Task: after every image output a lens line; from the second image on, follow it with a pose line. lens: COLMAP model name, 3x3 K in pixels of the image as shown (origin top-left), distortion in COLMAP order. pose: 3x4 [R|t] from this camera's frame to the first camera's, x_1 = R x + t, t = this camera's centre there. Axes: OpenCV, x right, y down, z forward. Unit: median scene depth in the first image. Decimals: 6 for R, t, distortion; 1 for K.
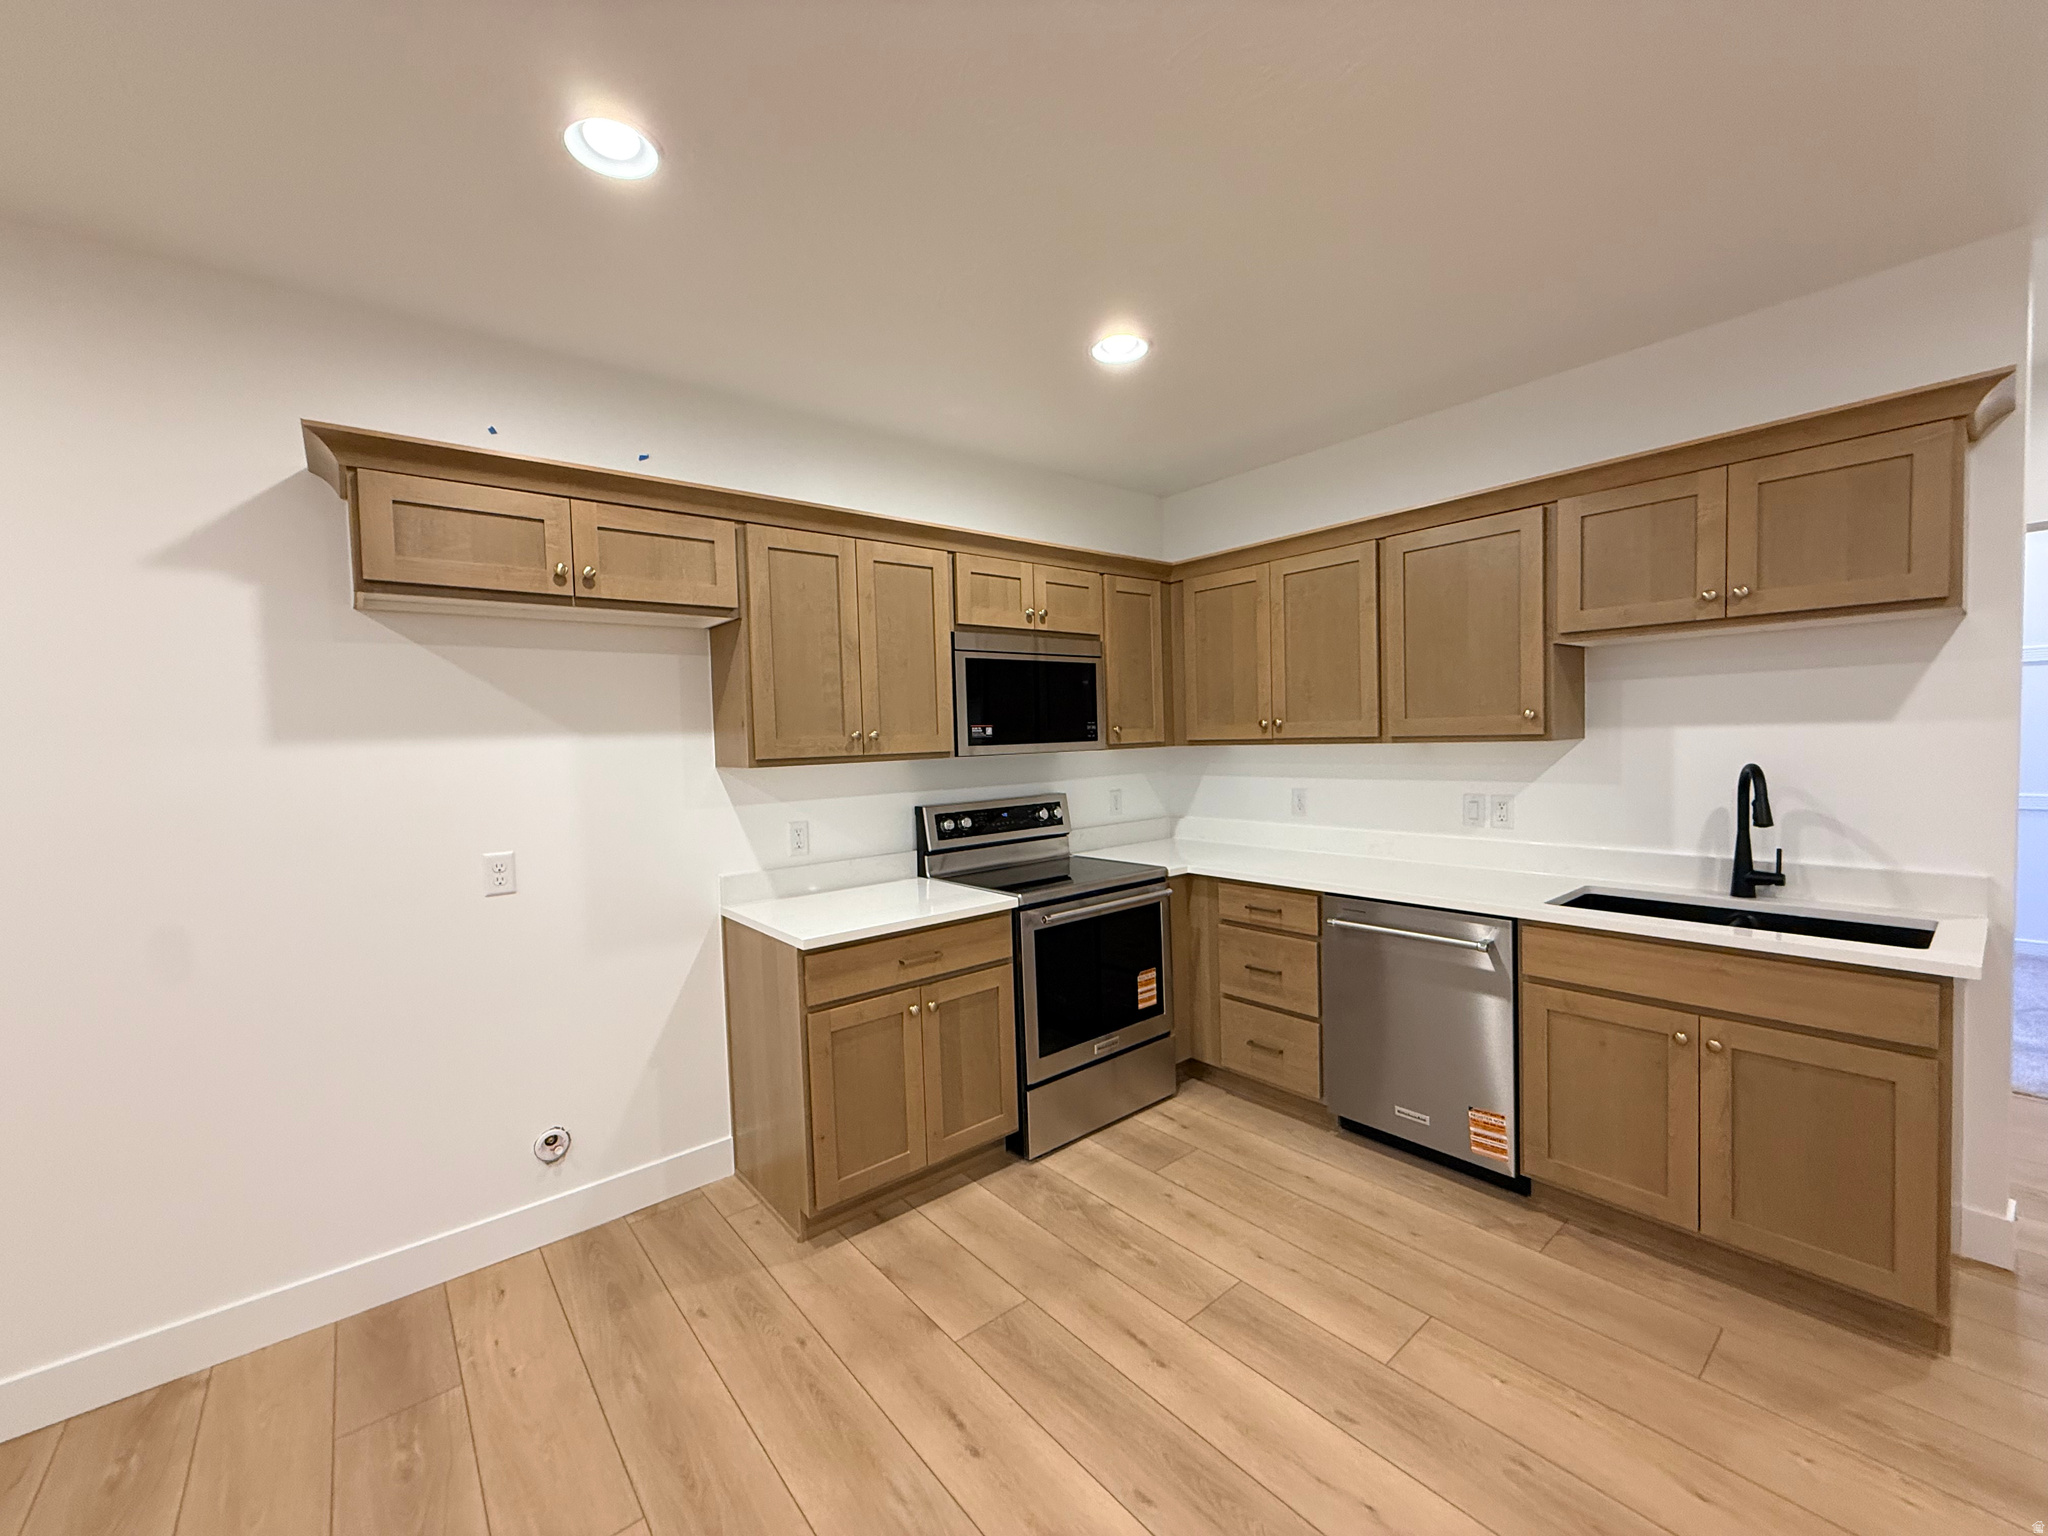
lens RADIAL K [[815.9, 0, 1018.9], [0, 815.9, 769.1], [0, 0, 1]] dist [-0.000137, 0.000199]
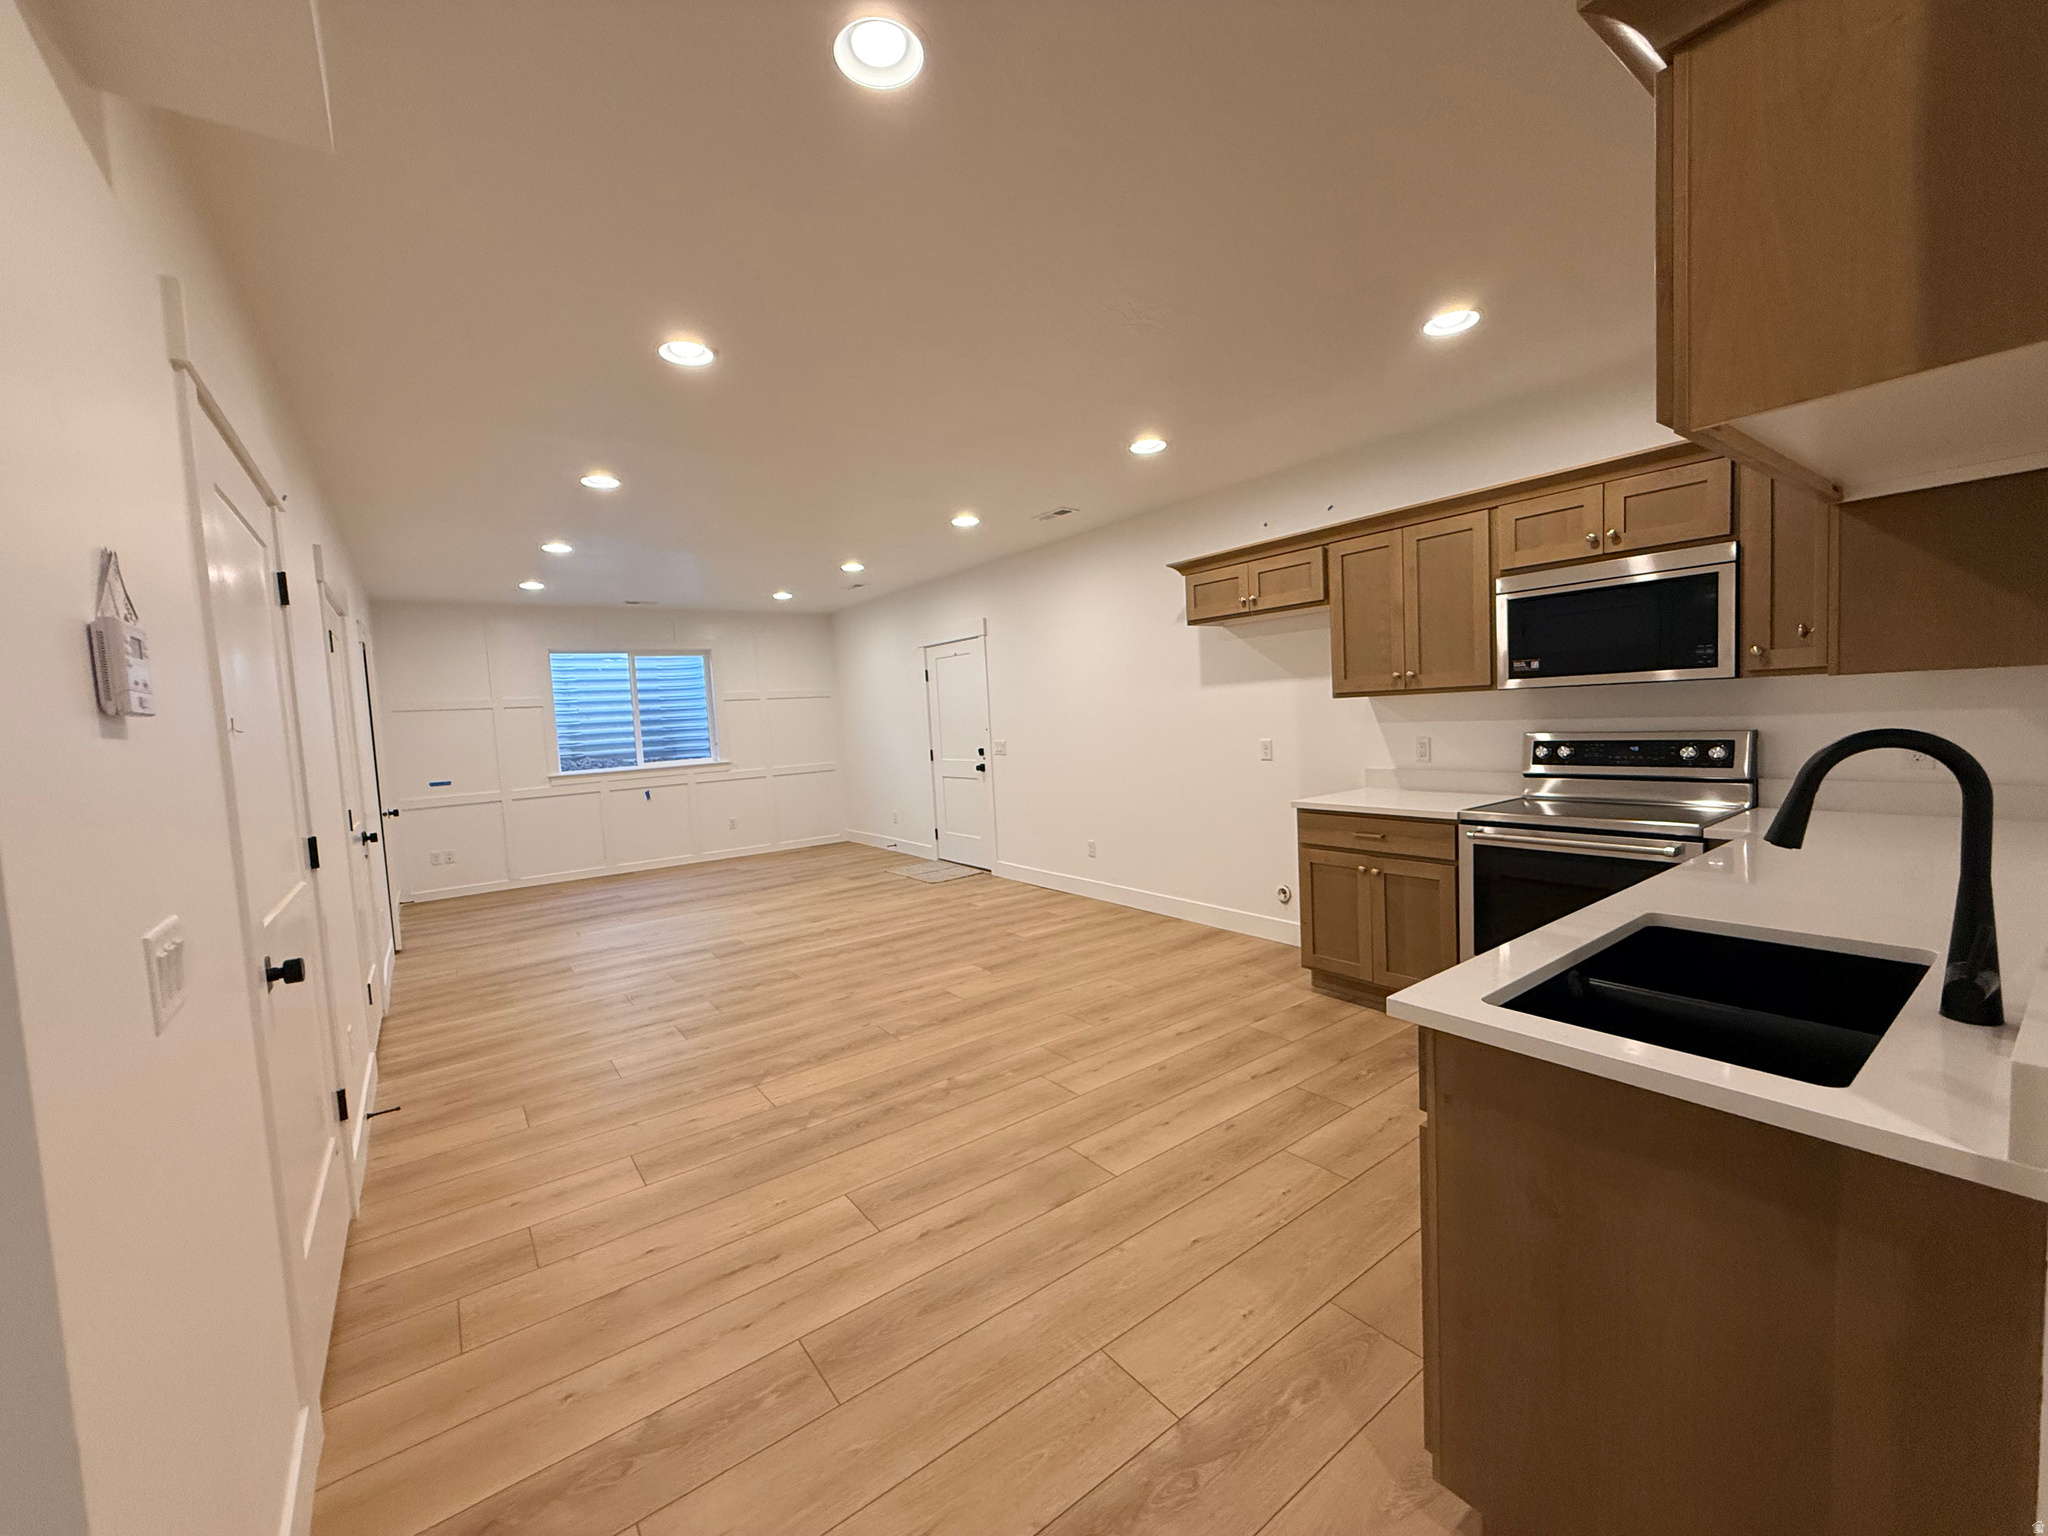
lens RADIAL K [[815.9, 0, 1018.9], [0, 815.9, 769.1], [0, 0, 1]] dist [-0.000137, 0.000199]
pose [[-0.050577, 0.103898, -0.993301, 1.209522], [0.013580, 0.994554, 0.103337, -0.034603], [0.998628, -0.008263, -0.051713, 0.434902]]
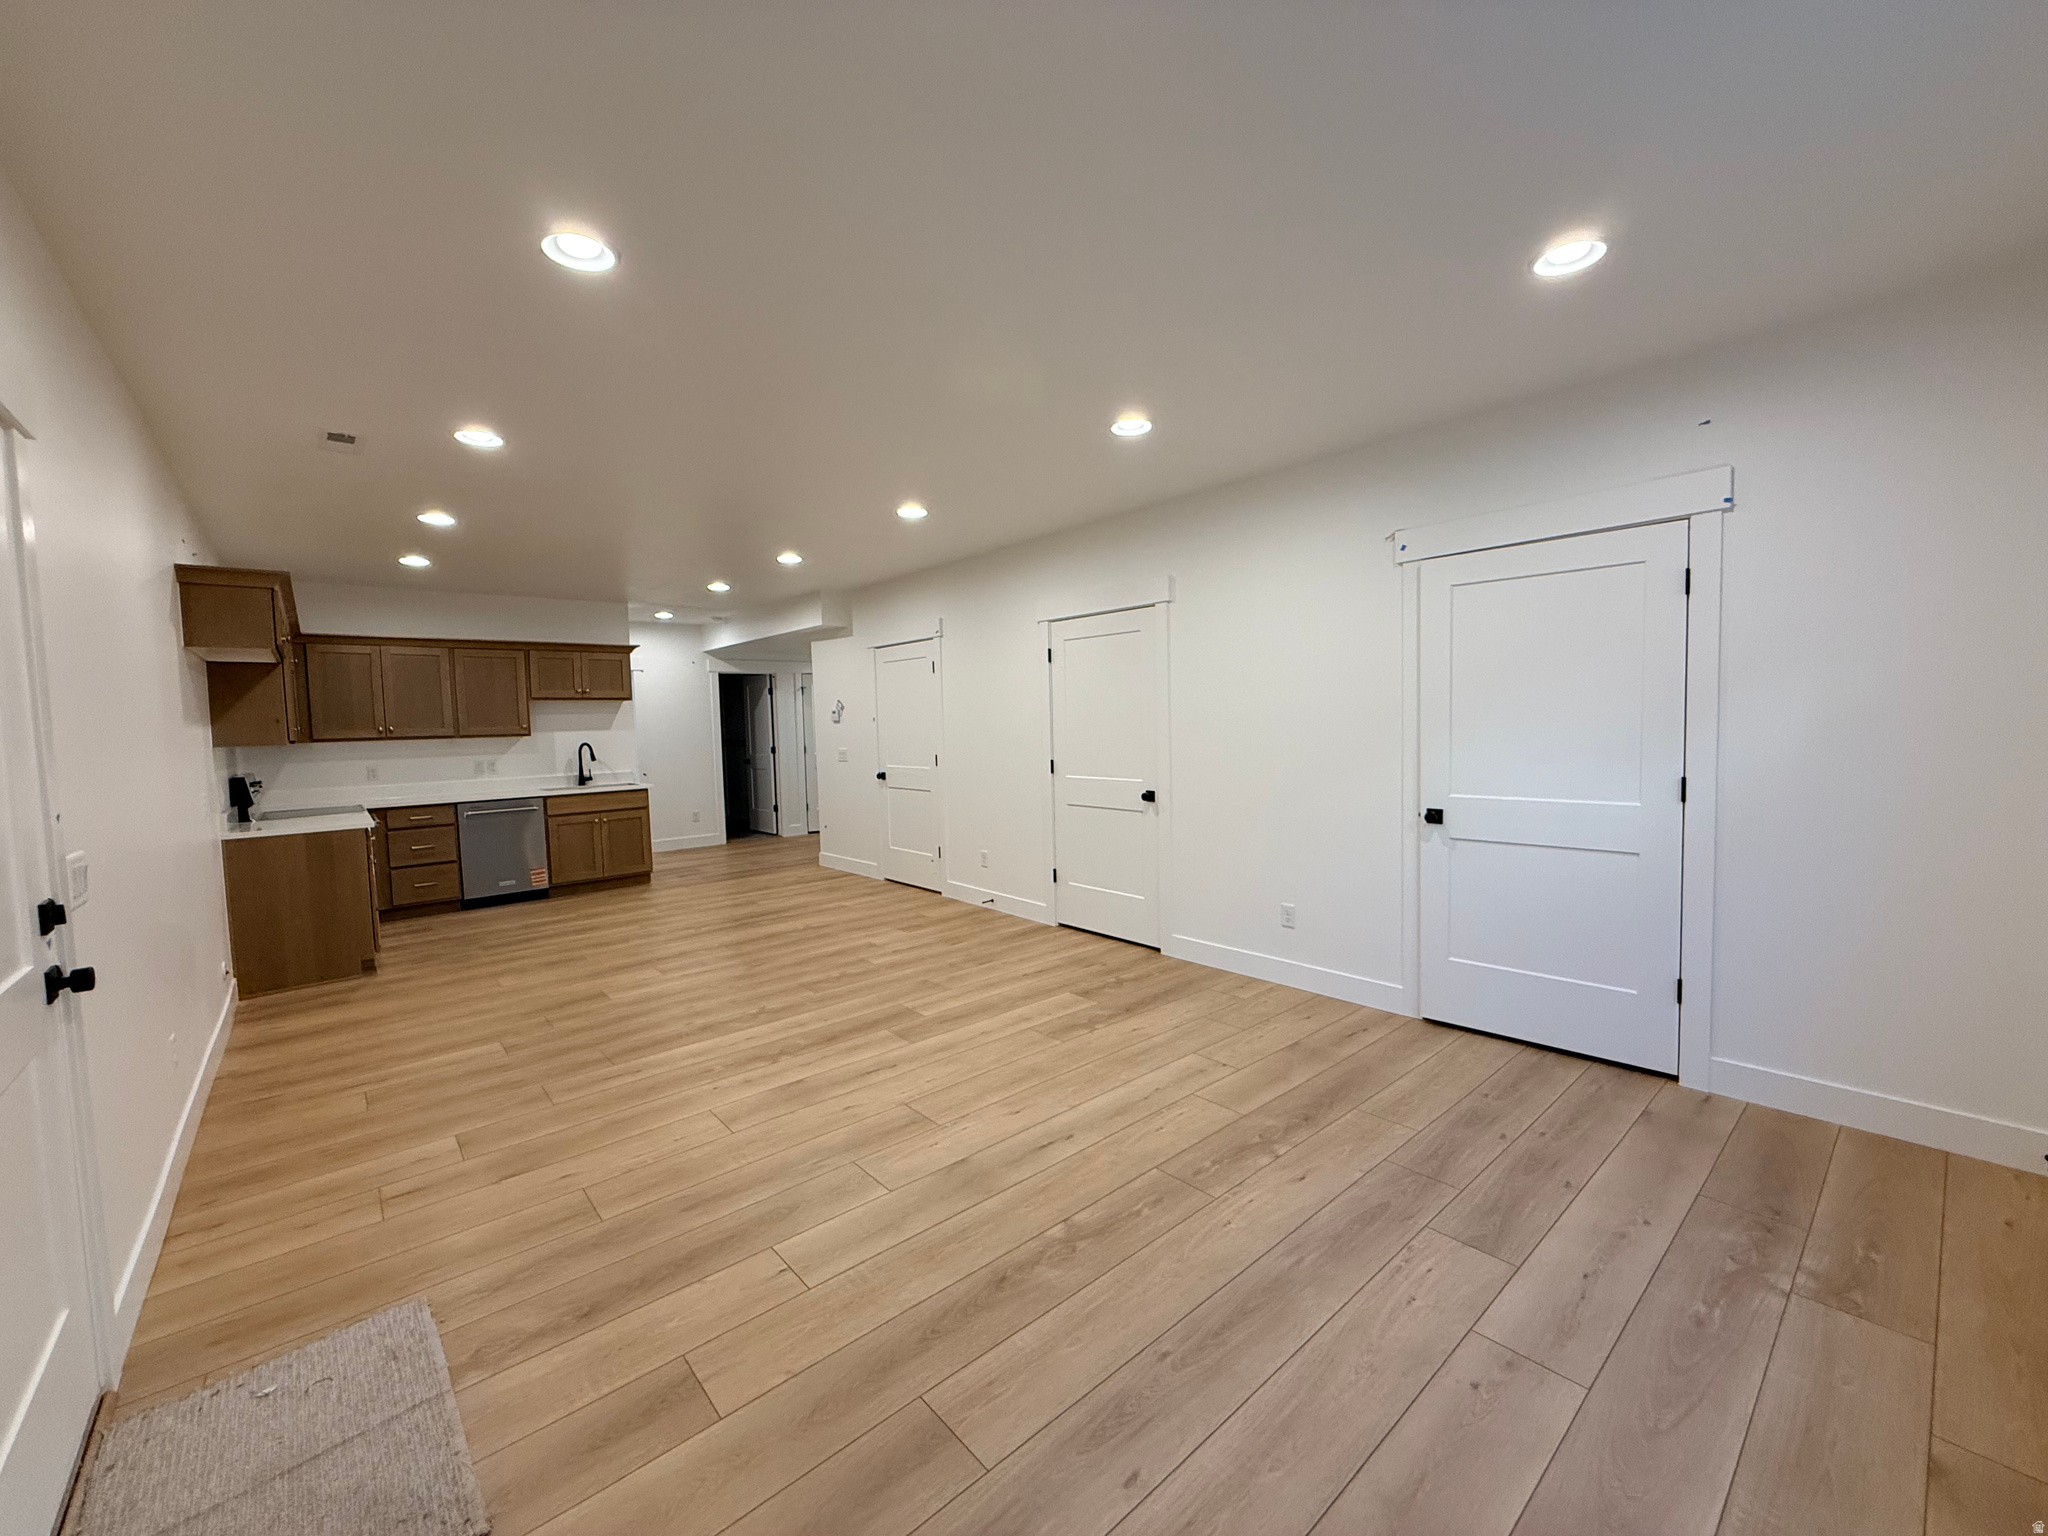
lens RADIAL K [[815.9, 0, 1018.9], [0, 815.9, 769.1], [0, 0, 1]] dist [-0.000137, 0.000199]
pose [[-0.025395, -0.027322, 0.999304, -2.042759], [0.068130, 0.997255, 0.028997, 0.103039], [-0.997353, 0.068819, -0.023463, -0.540152]]
